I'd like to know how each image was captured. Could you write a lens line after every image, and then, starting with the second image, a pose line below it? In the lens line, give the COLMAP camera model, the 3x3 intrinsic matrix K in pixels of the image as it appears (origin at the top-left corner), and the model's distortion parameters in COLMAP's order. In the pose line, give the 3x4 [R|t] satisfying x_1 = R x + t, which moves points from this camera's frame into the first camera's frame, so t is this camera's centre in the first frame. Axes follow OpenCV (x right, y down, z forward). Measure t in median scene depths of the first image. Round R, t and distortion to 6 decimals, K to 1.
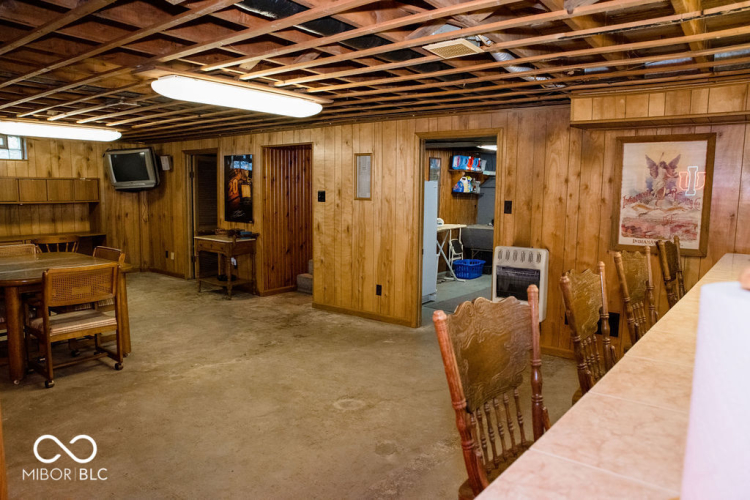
lens RADIAL K [[525.7, 0, 375.0], [0, 525.7, 250.0], [0, 0, 1]] dist [-0.105861, 0.074434]
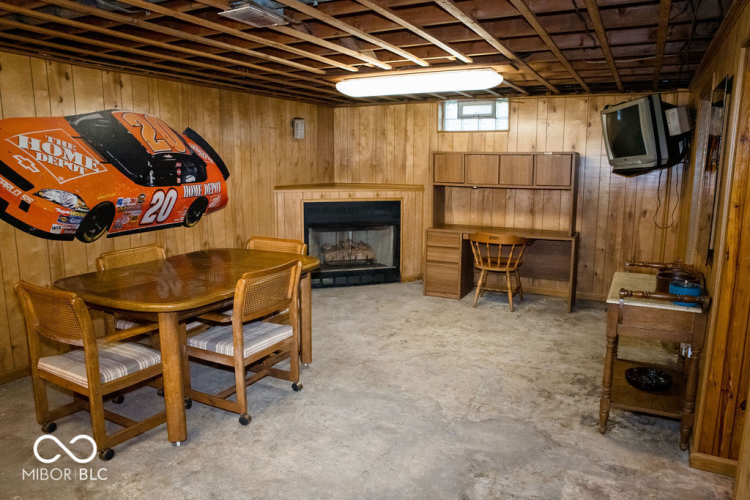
lens RADIAL K [[525.7, 0, 375.0], [0, 525.7, 250.0], [0, 0, 1]] dist [-0.105861, 0.074434]
pose [[0.166789, 0.152905, -0.974064, 0.065706], [-0.118504, 0.983850, 0.134149, -0.076126], [0.978845, 0.093056, 0.182215, 0.640599]]
